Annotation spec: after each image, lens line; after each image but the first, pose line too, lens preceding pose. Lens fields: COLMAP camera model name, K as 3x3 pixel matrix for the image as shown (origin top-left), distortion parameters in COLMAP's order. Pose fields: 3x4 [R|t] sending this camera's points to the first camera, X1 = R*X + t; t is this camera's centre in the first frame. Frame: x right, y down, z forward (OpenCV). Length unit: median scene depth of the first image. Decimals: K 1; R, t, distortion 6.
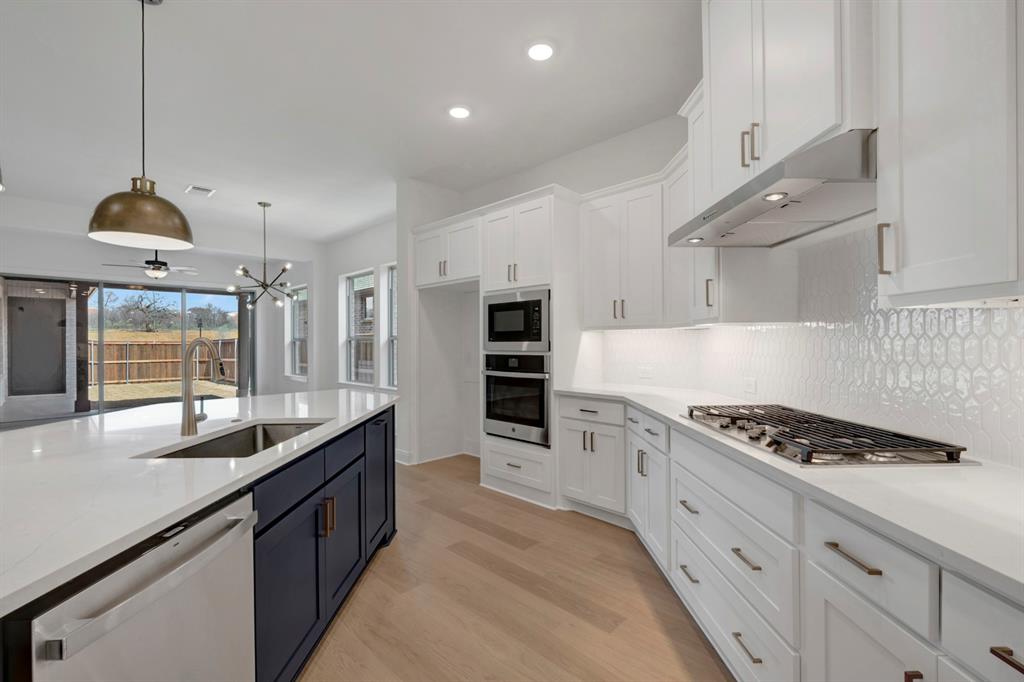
lens RADIAL K [[454.8, 0, 518.7], [0, 454.8, 341.2], [0, 0, 1]] dist [0.003776, 0.000529]
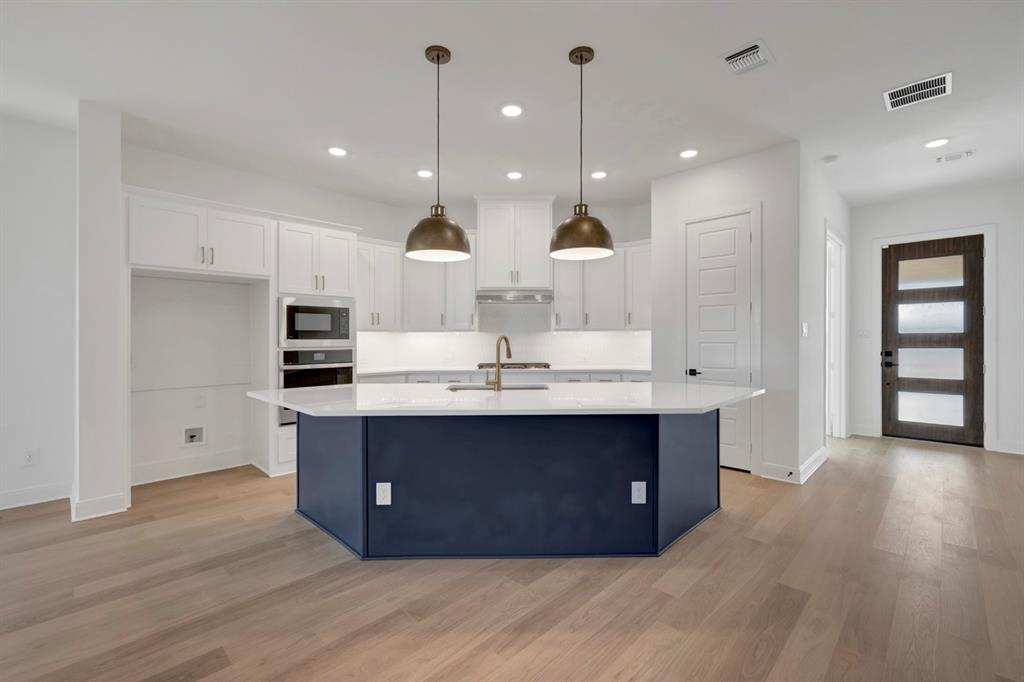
lens RADIAL K [[438.7, 0, 511.9], [0, 438.7, 339.9], [0, 0, 1]] dist [0.000792, 0.000117]
pose [[-0.000912, 0.001557, 0.999998, -0.824689], [0.002607, 0.999995, -0.001554, 0.004218], [-0.999996, 0.002606, -0.000916, 0.337045]]
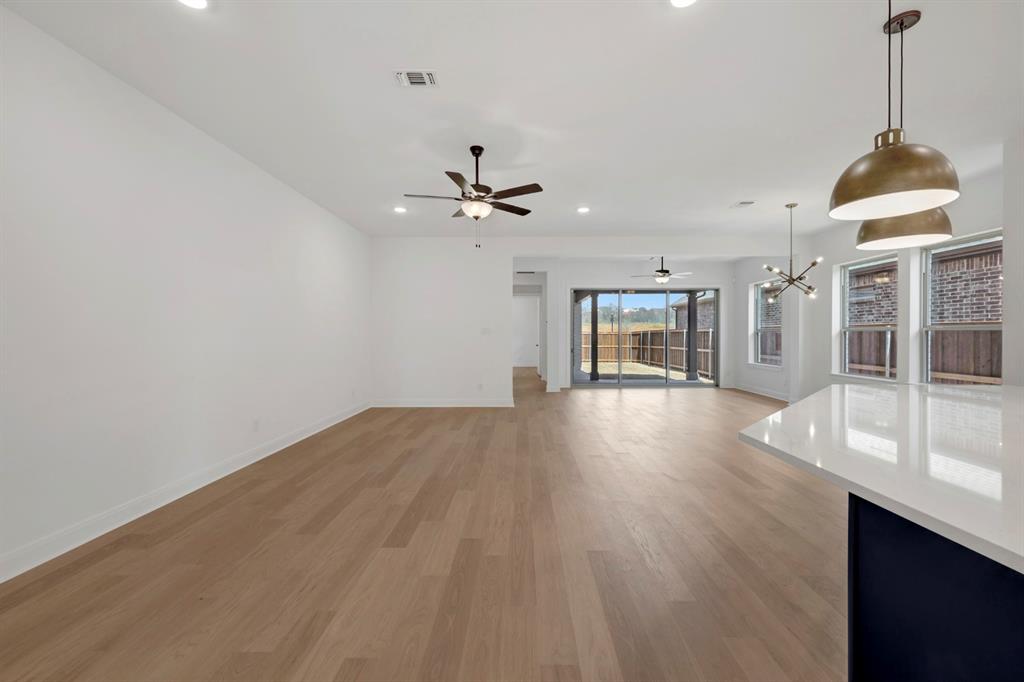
lens RADIAL K [[416.6, 0, 515.1], [0, 416.6, 339.5], [0, 0, 1]] dist [0.002270, 0.000029]
pose [[0.685125, 0.014206, -0.728287, -0.285263], [-0.001277, 0.999832, 0.018301, 0.001683], [0.728424, -0.011608, 0.685028, -0.165383]]
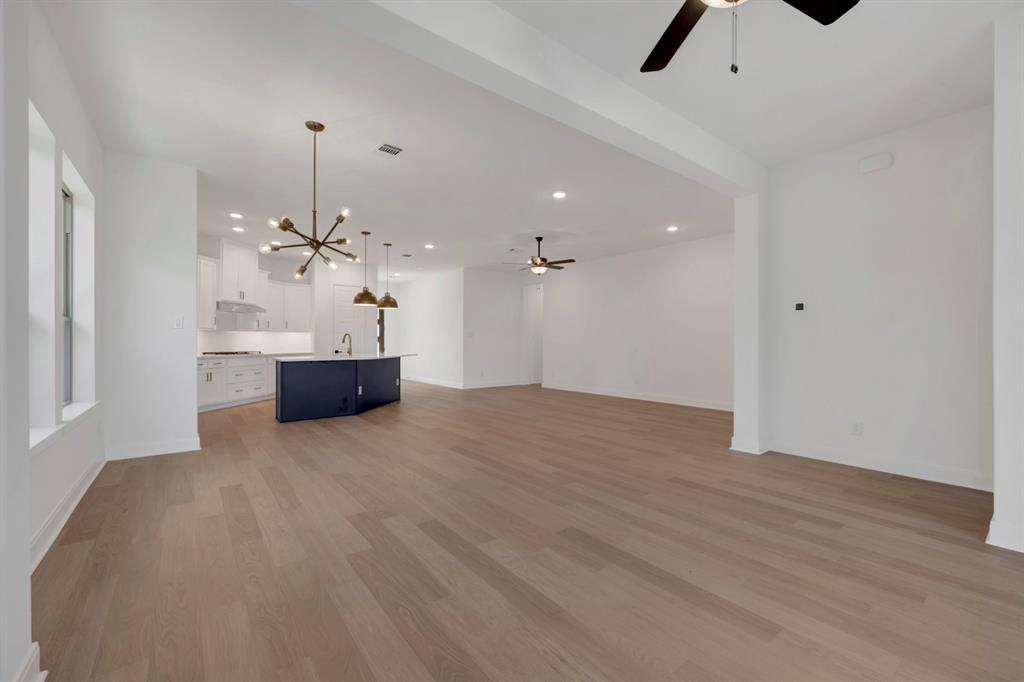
lens RADIAL K [[403.0, 0, 535.2], [0, 403.0, 341.7], [0, 0, 1]] dist [-0.001954, -0.000132]
pose [[-0.996626, 0.003451, 0.081999, -0.969926], [0.003156, 0.999988, -0.003737, 0.031218], [-0.082011, -0.003465, -0.996625, 1.646617]]
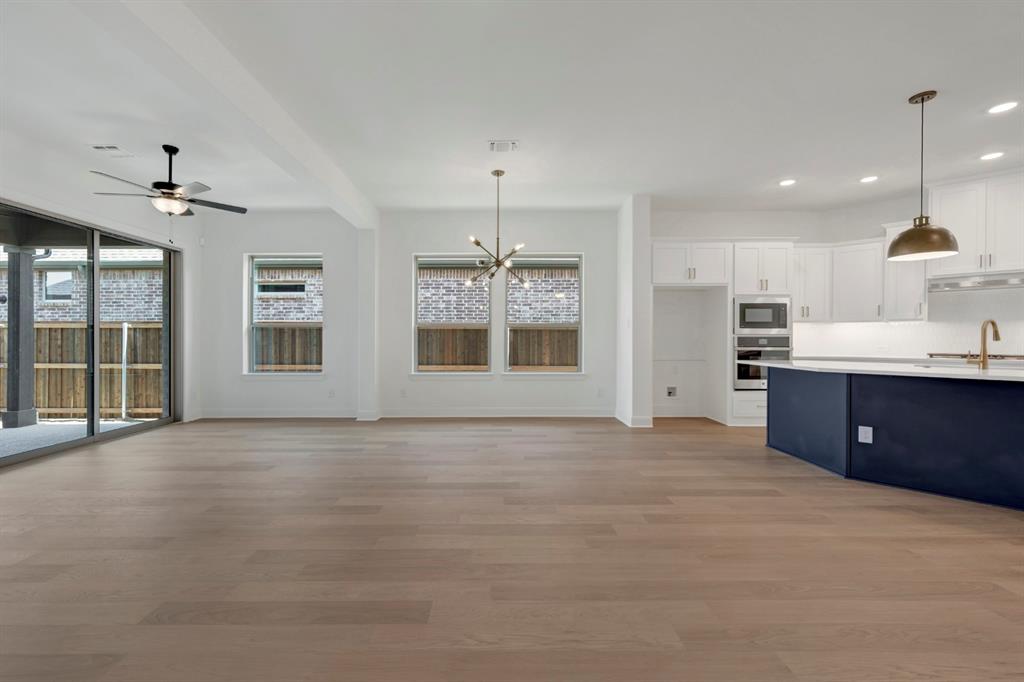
lens RADIAL K [[426.2, 0, 498.8], [0, 426.2, 340.0], [0, 0, 1]] dist [0.000591, 0.000378]
pose [[0.711494, 0.001969, 0.702690, -1.190845], [-0.004931, 0.999985, 0.002191, 0.029981], [-0.702675, -0.005023, 0.711493, 0.409015]]
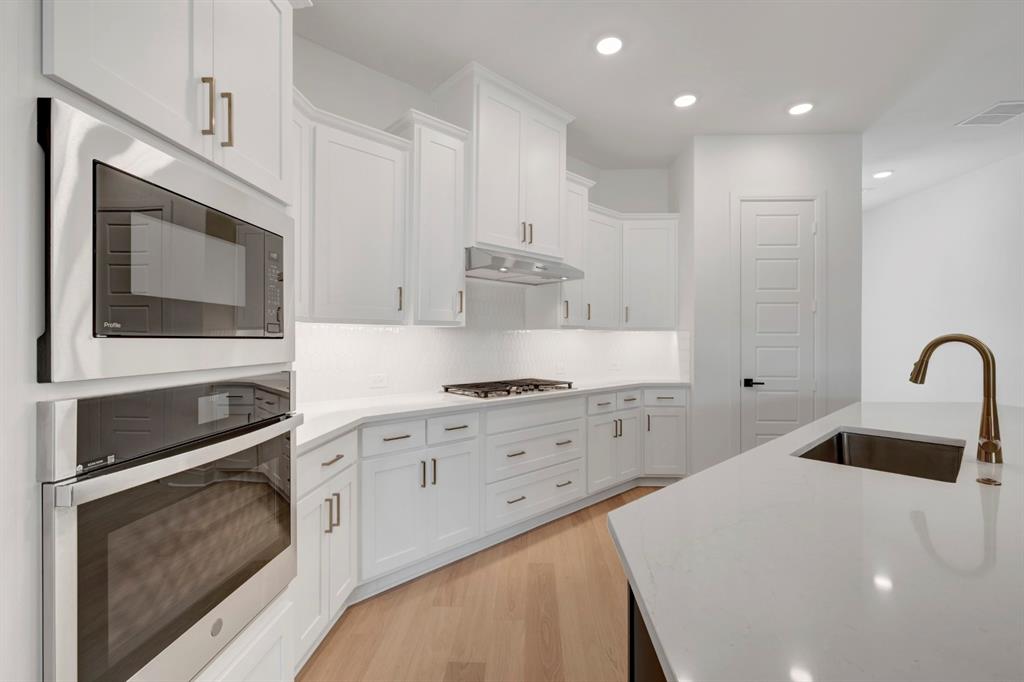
lens RADIAL K [[444.0, 0, 512.0], [0, 444.0, 341.0], [0, 0, 1]] dist [-0.009210, 0.000242]
pose [[-0.662410, 0.000440, 0.749142, -0.252412], [-0.001478, 0.999997, -0.001895, 0.002016], [-0.749140, -0.002362, -0.662407, 0.726654]]
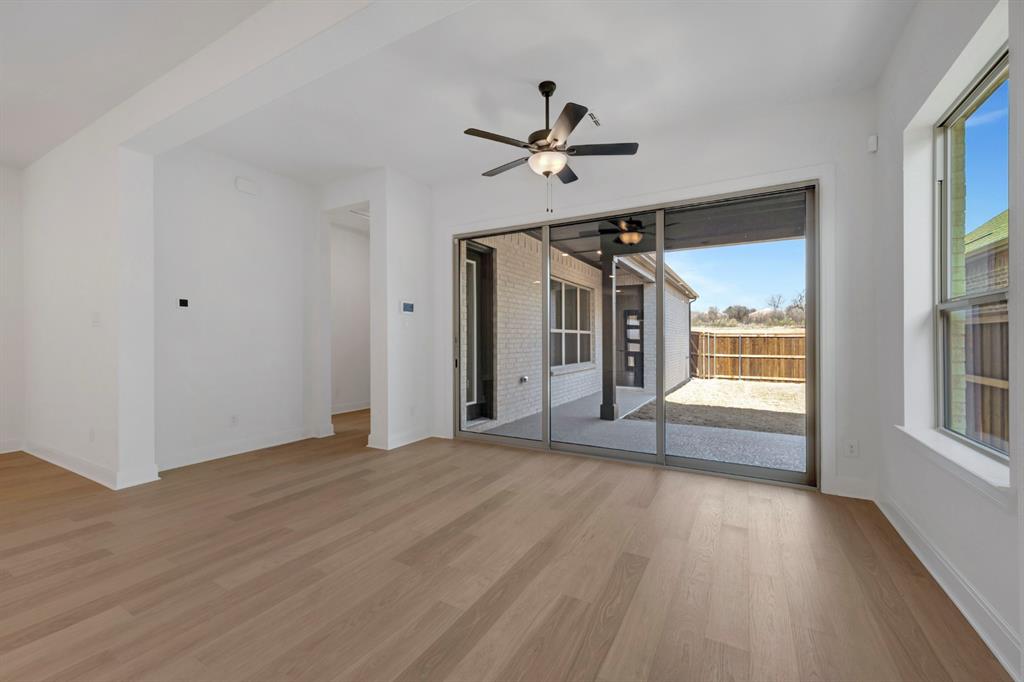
lens RADIAL K [[426.2, 0, 498.8], [0, 426.2, 340.0], [0, 0, 1]] dist [0.000591, 0.000378]
pose [[0.244438, 0.002034, -0.969663, -0.538207], [0.004817, 0.999983, 0.003312, 0.027973], [0.969653, -0.005481, 0.244425, 1.173832]]
